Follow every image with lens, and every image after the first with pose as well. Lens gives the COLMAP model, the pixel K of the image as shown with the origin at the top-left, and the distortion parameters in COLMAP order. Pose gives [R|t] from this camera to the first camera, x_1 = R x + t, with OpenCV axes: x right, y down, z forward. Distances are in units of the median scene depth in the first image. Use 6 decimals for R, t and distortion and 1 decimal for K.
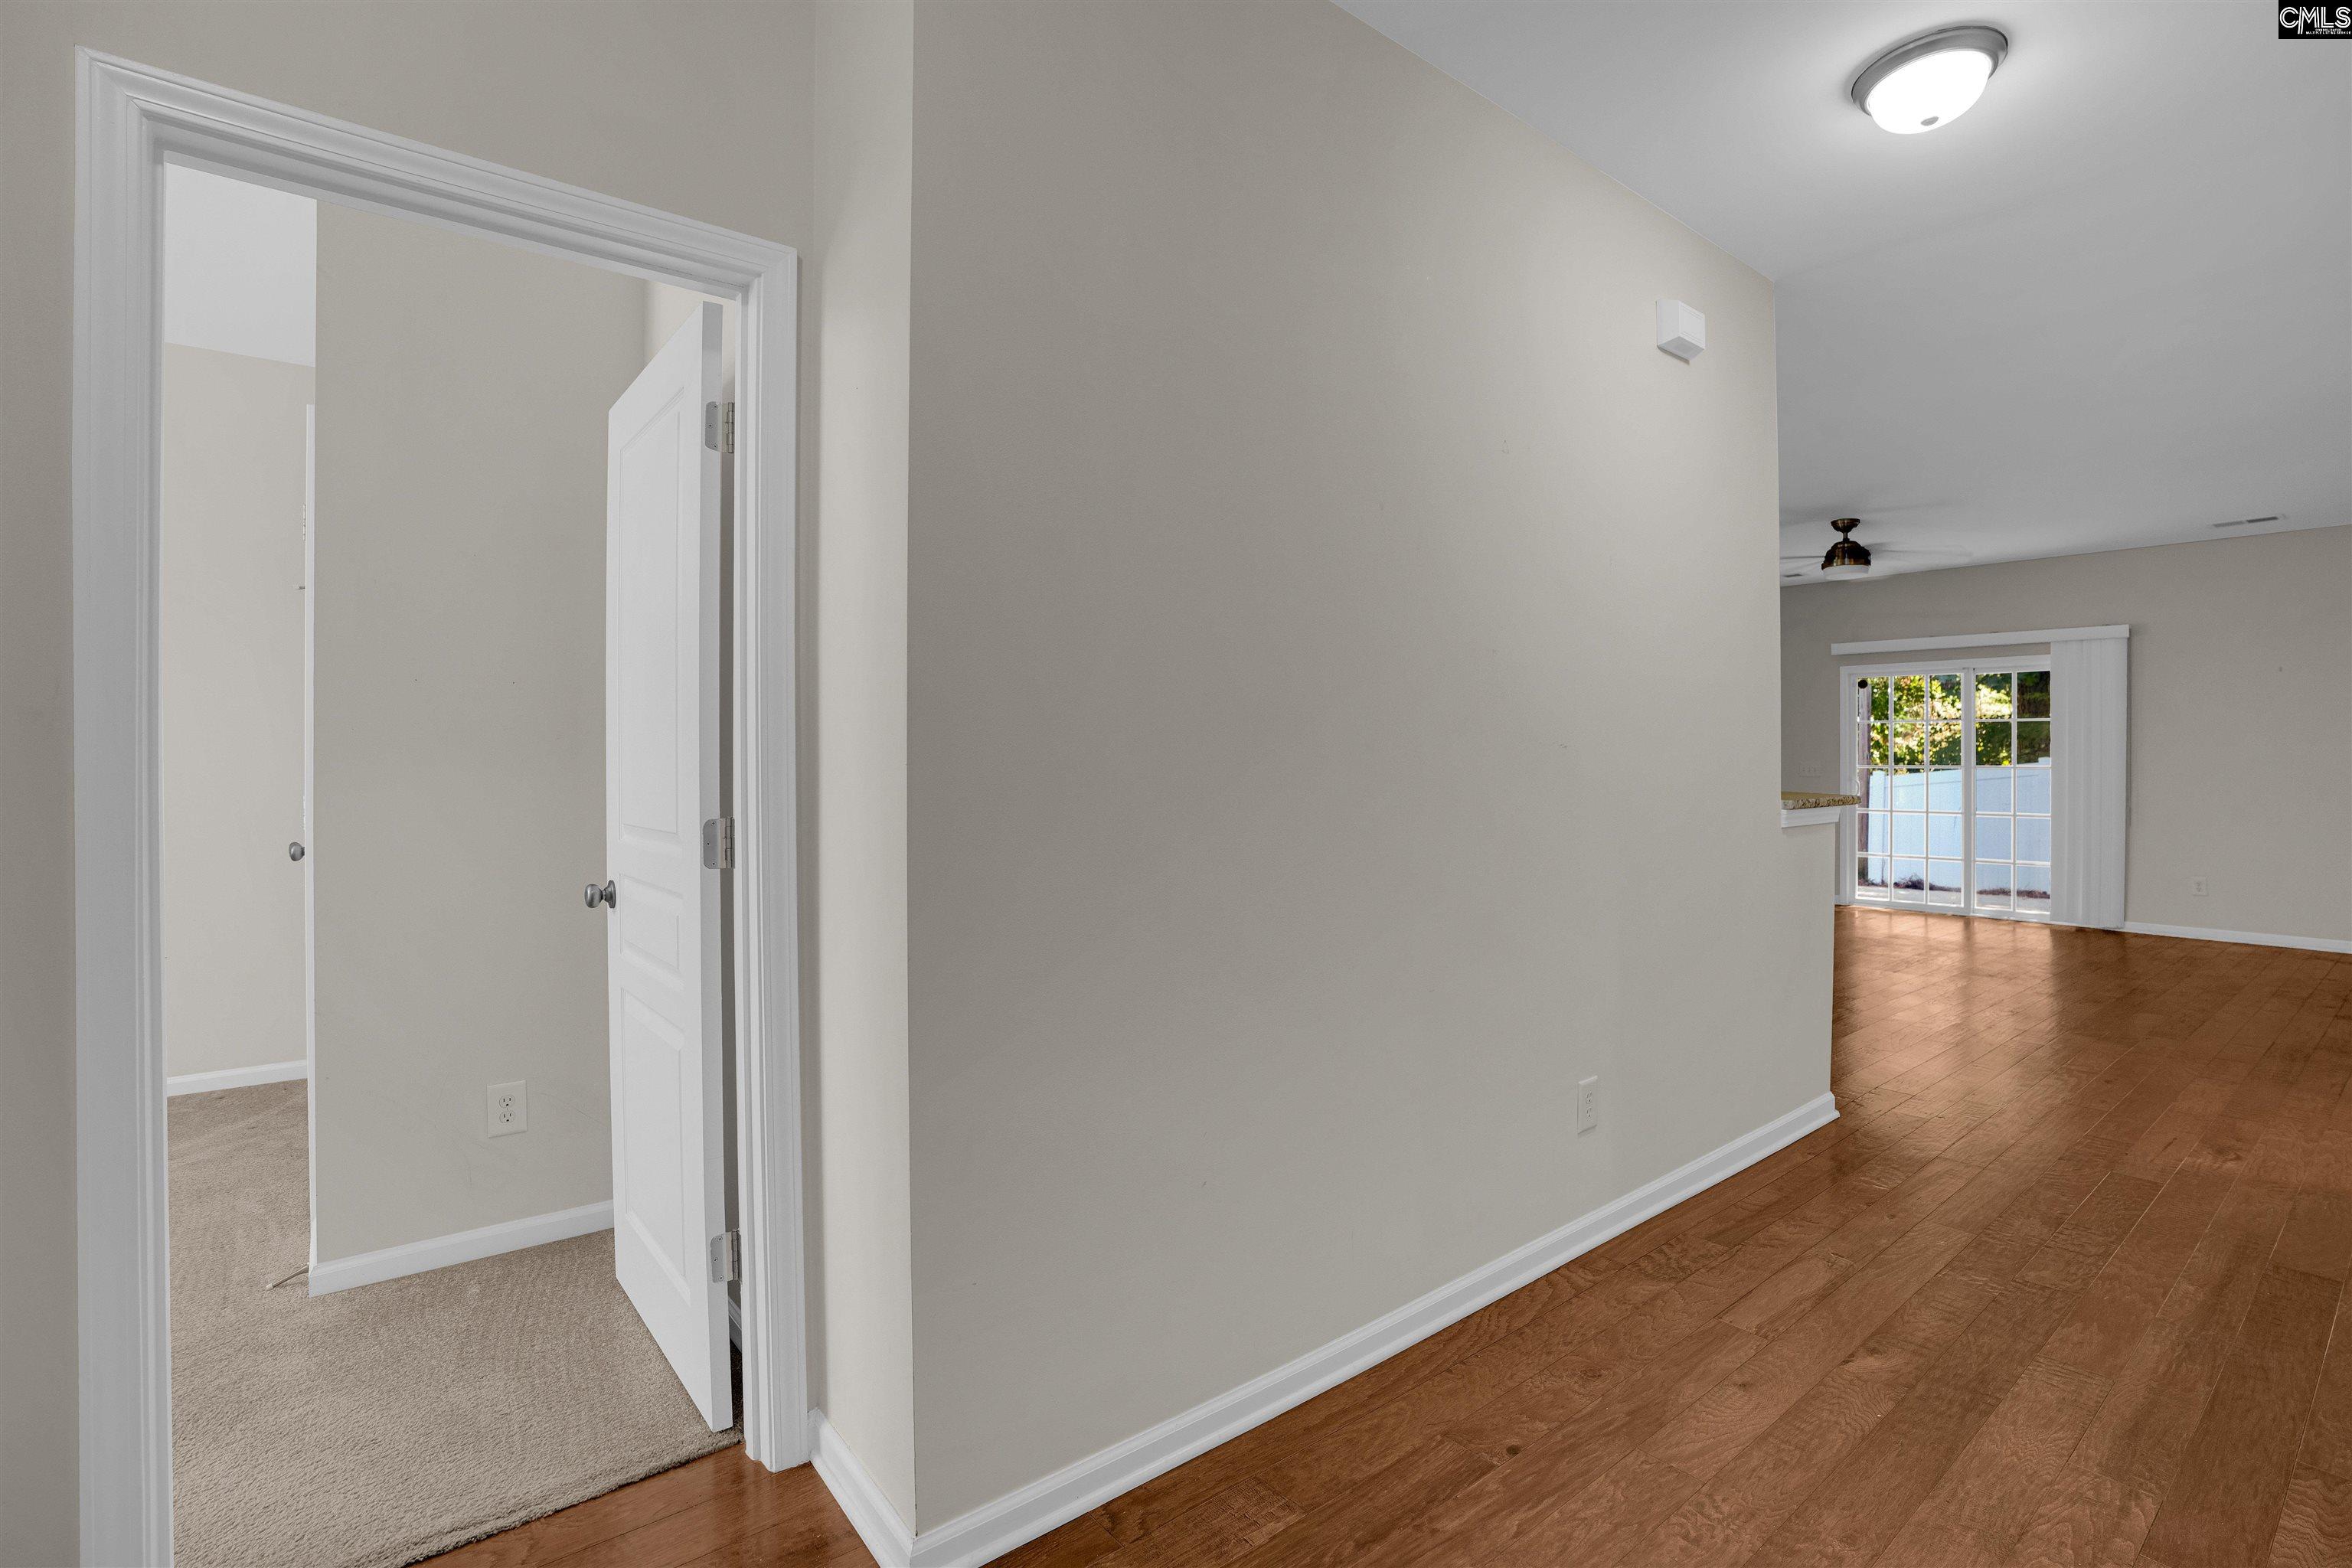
lens RADIAL K [[1083.0, 0, 1210.9], [0, 1083.0, 766.2], [0, 0, 1]] dist [-0.001656, 0.000017]
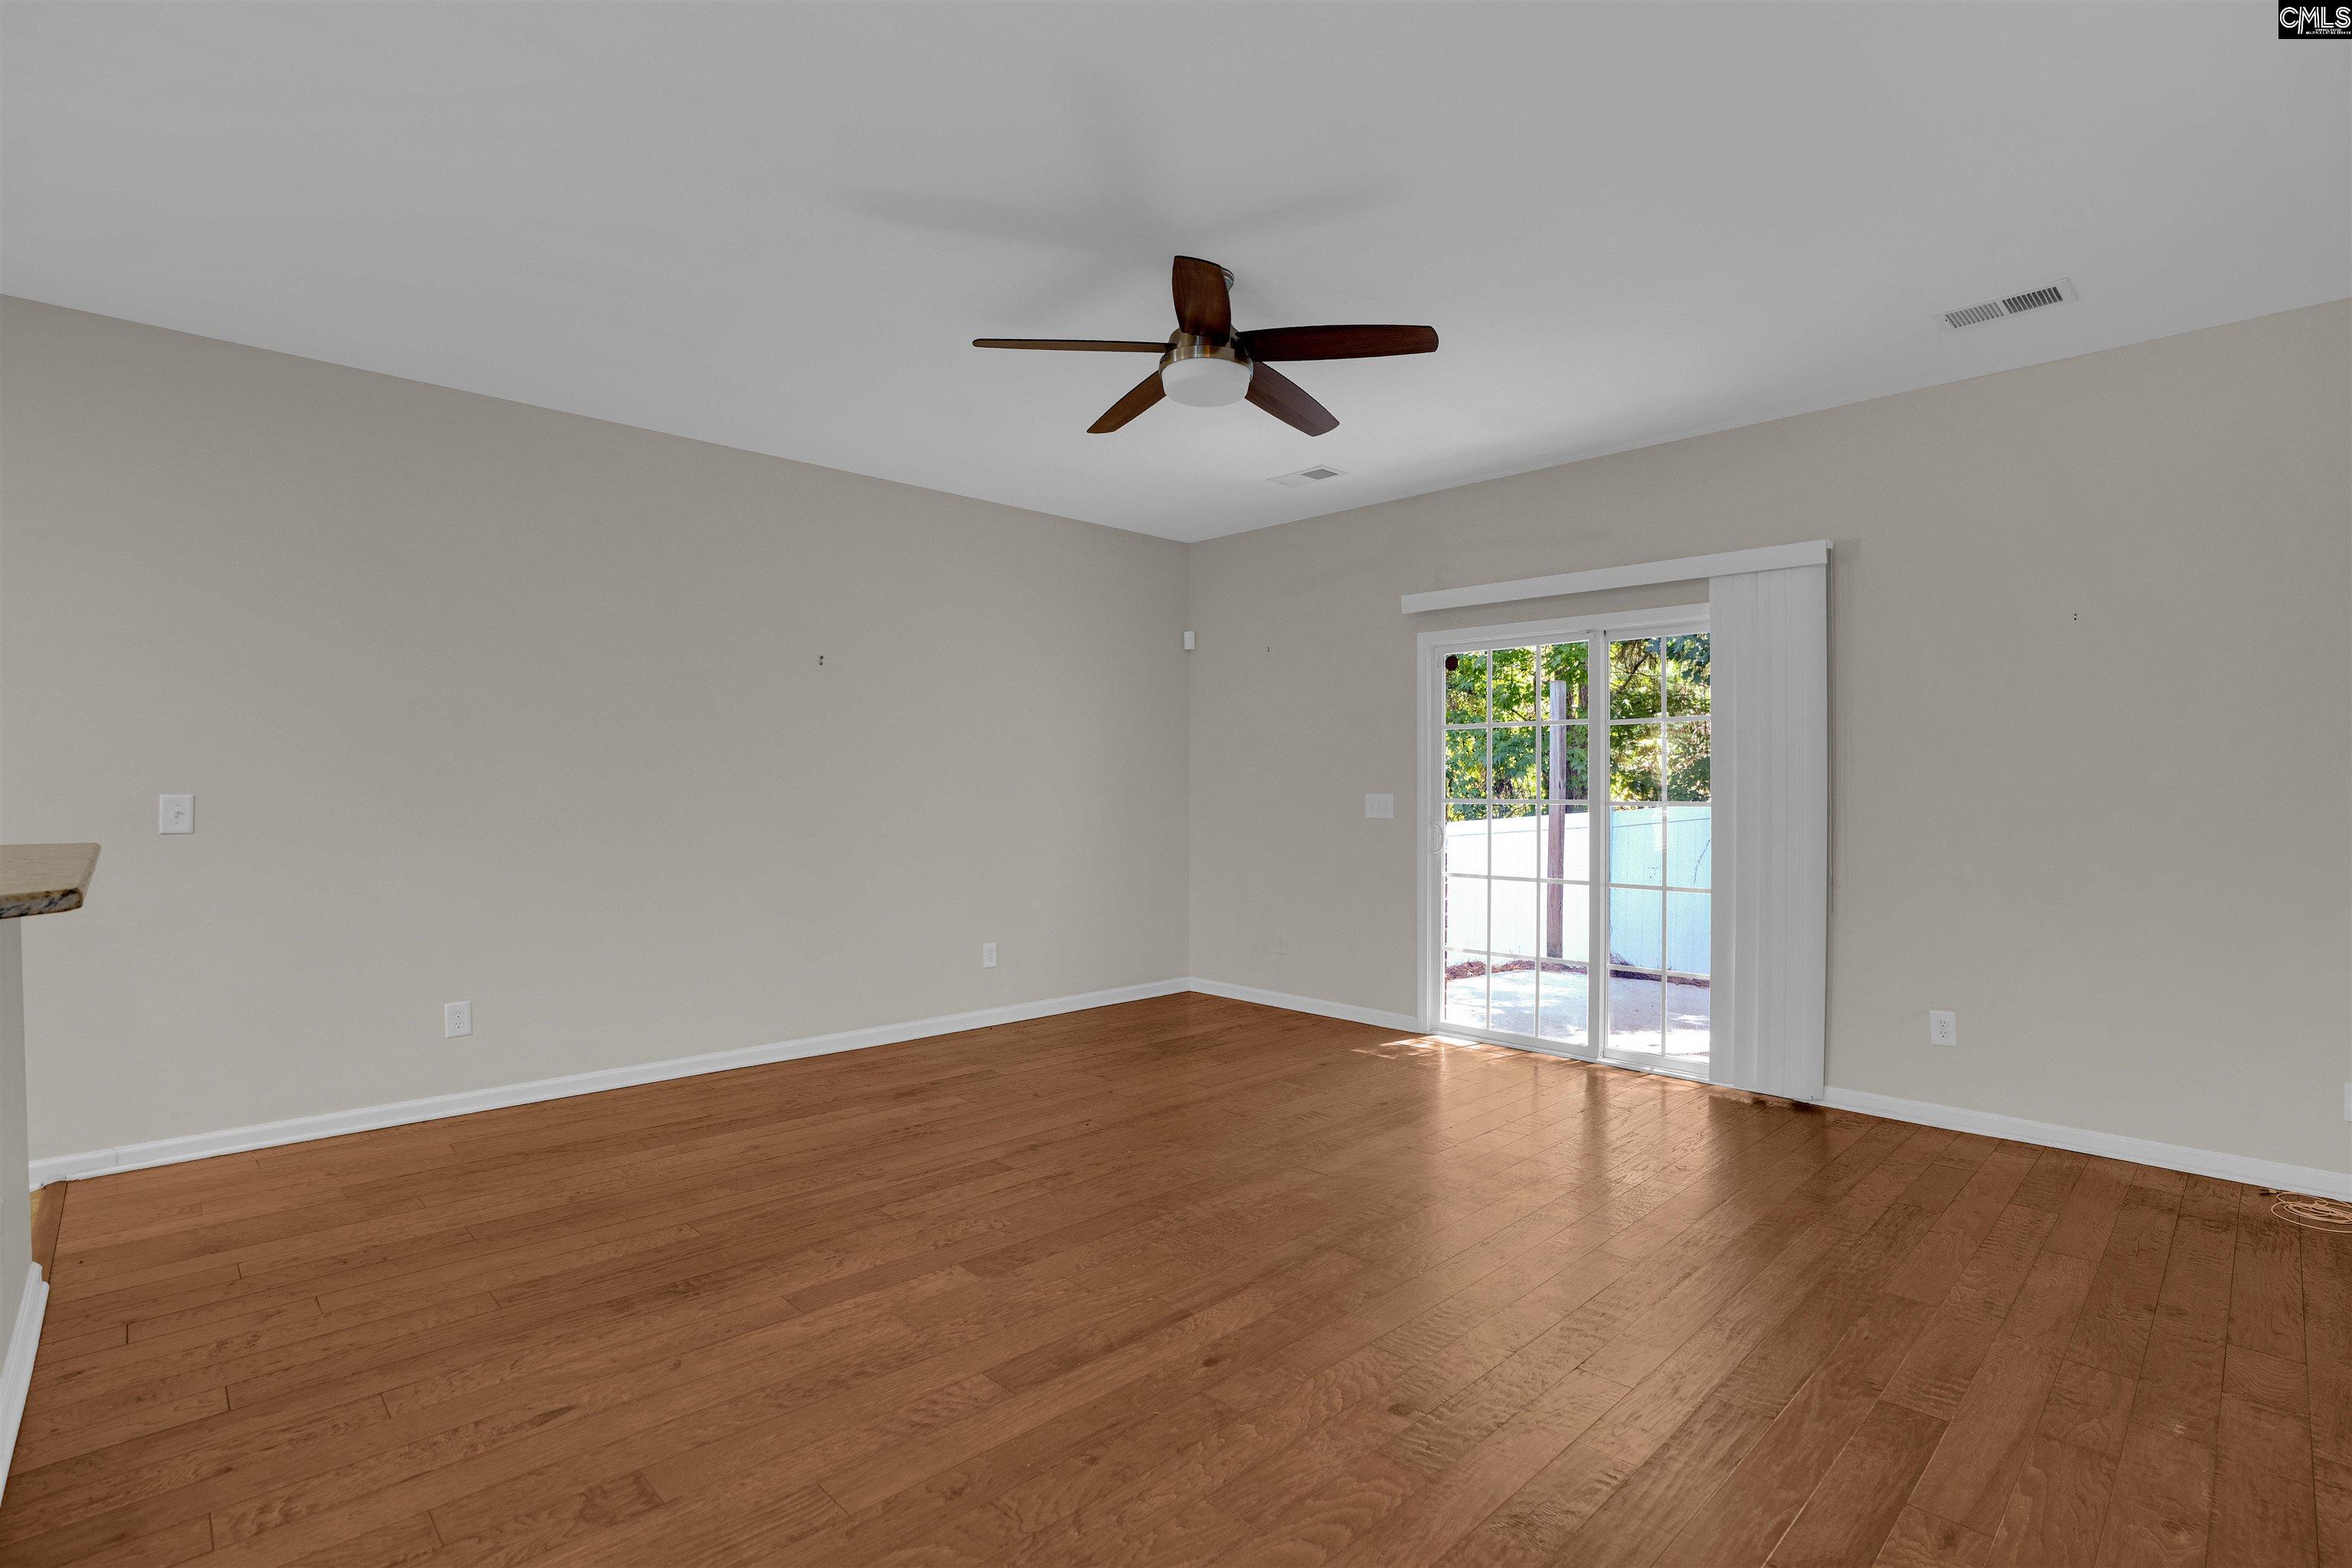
lens RADIAL K [[1103.0, 0, 1189.6], [0, 1103.0, 785.2], [0, 0, 1]] dist [-0.066037, 0.016888]
pose [[0.996589, -0.001648, 0.082508, 0.537565], [0.002367, 0.999960, -0.008626, -0.004640], [-0.082490, 0.008792, 0.996553, 0.542856]]
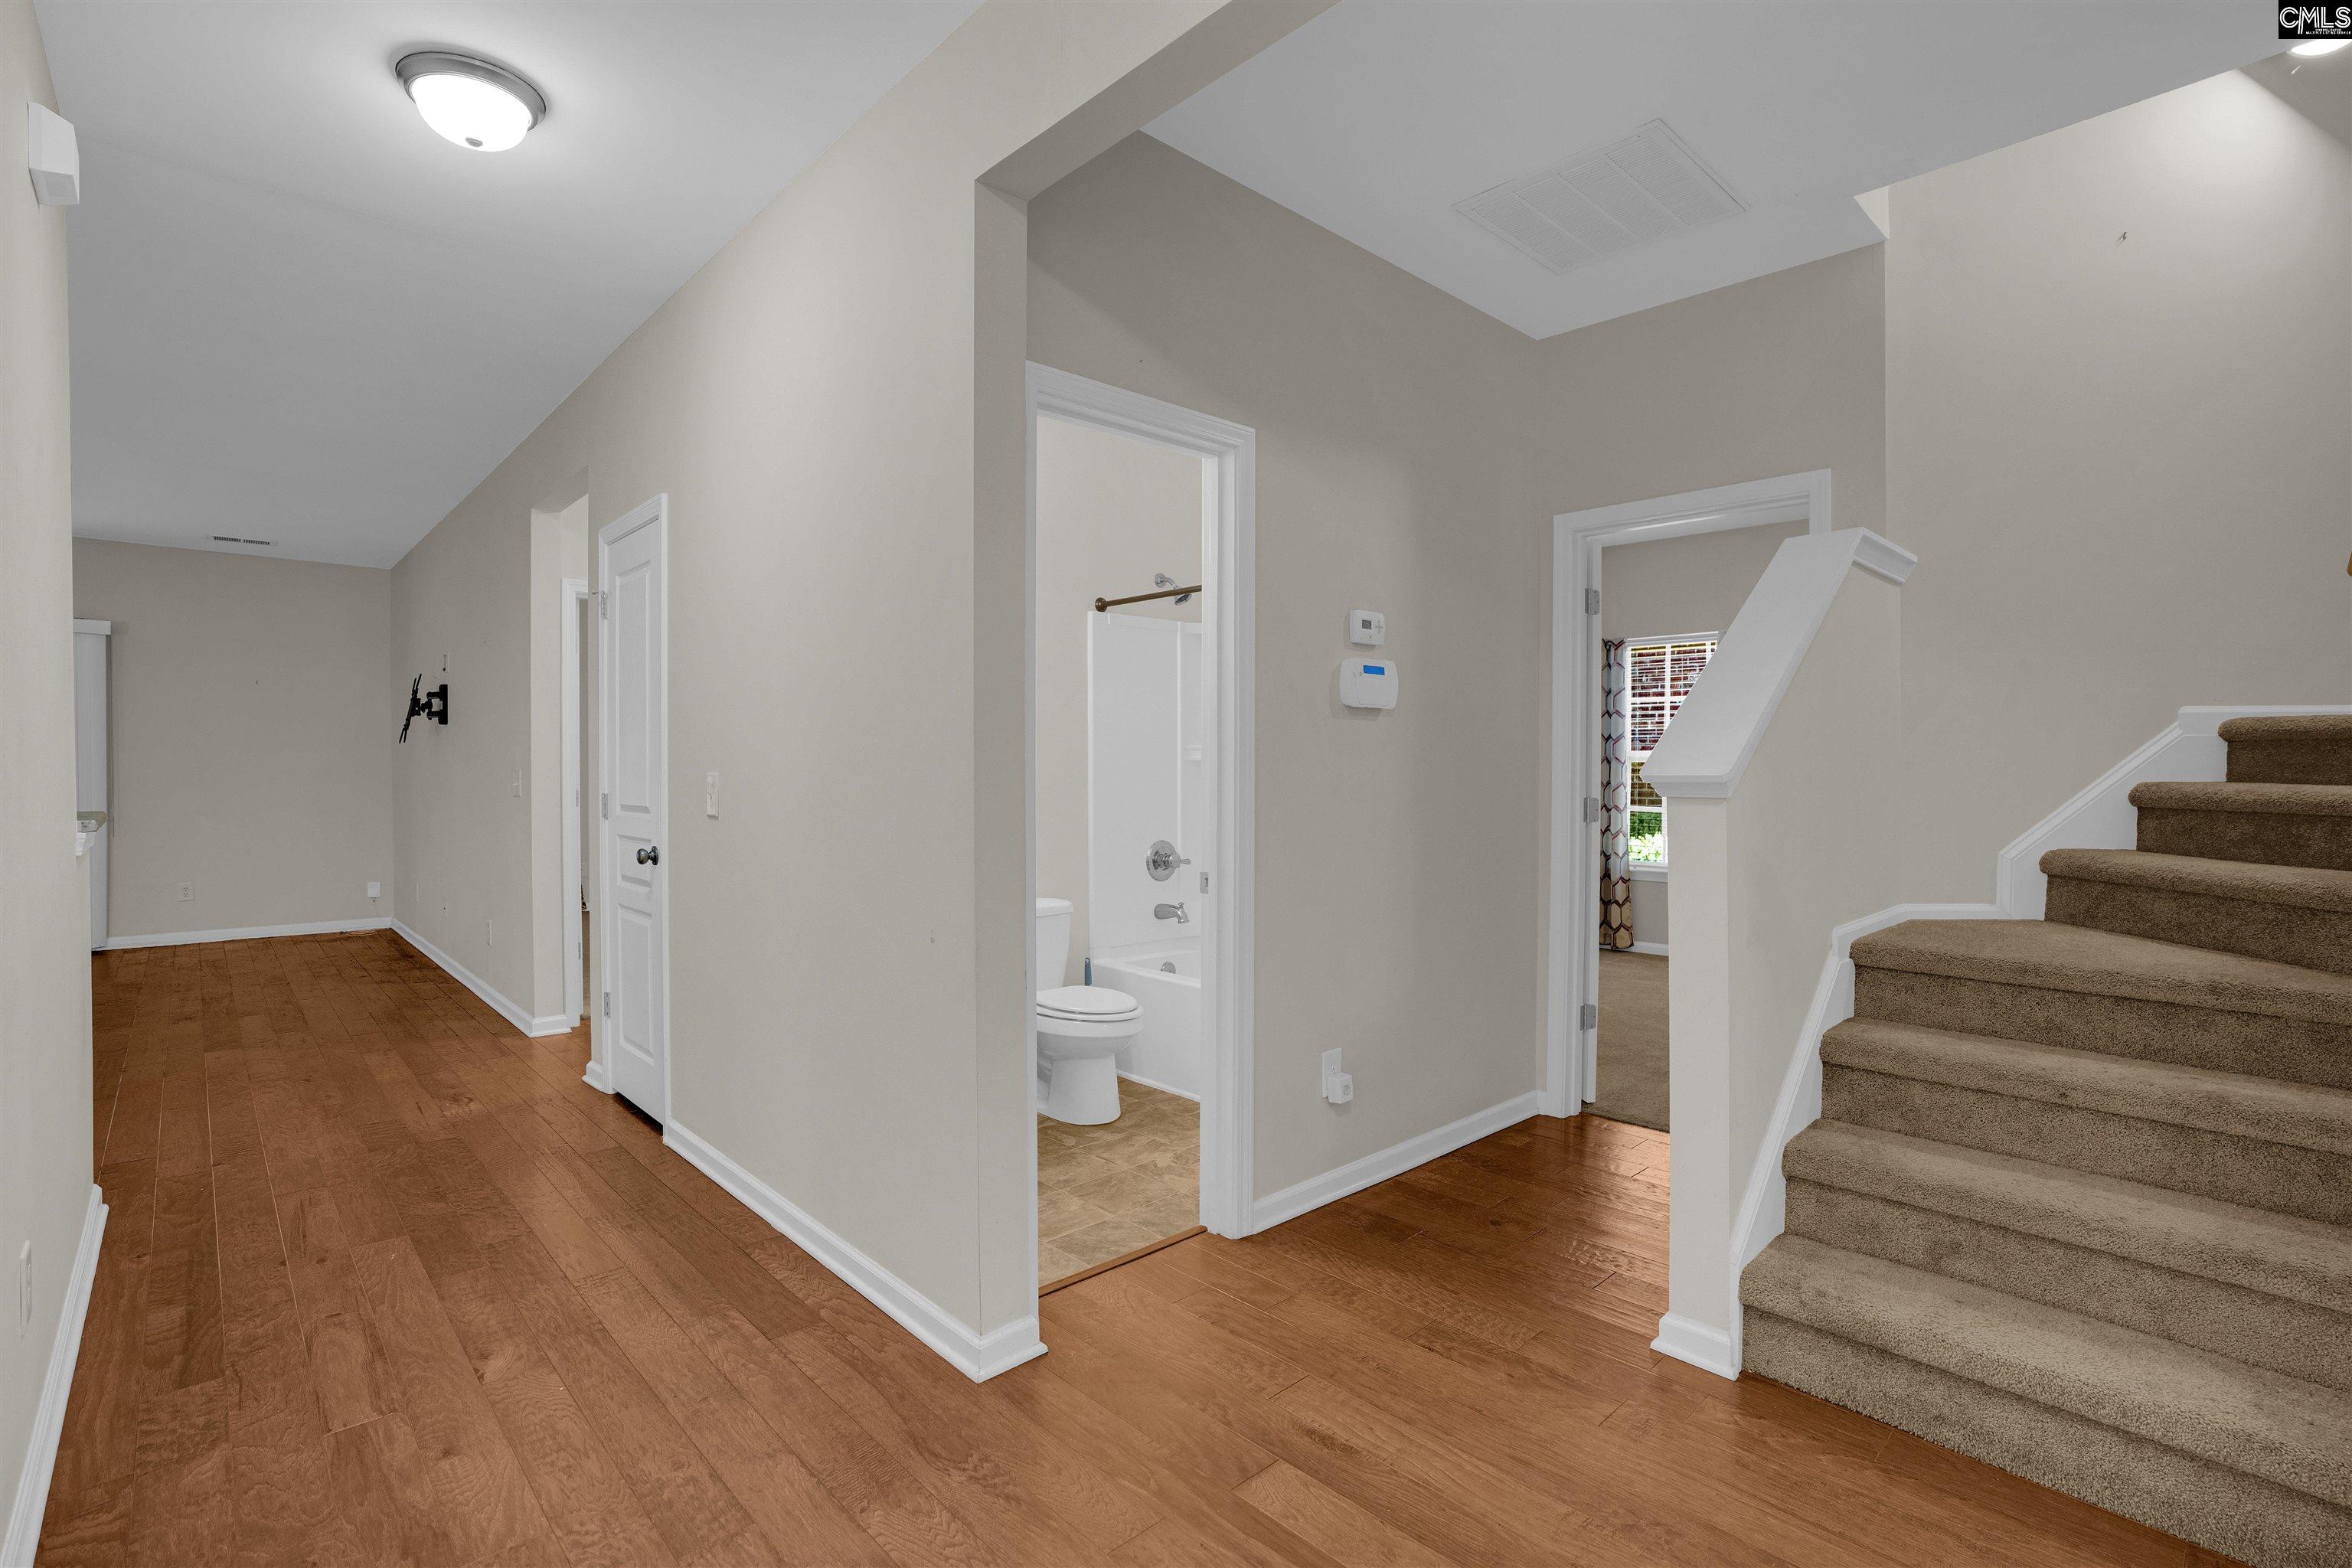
lens RADIAL K [[1103.0, 0, 1189.6], [0, 1103.0, 785.2], [0, 0, 1]] dist [-0.066037, 0.016888]
pose [[-0.070039, -0.016583, 0.997406, -0.138239], [0.003758, 0.999850, 0.016887, -0.000885], [-0.997537, 0.004931, -0.069966, 0.141571]]
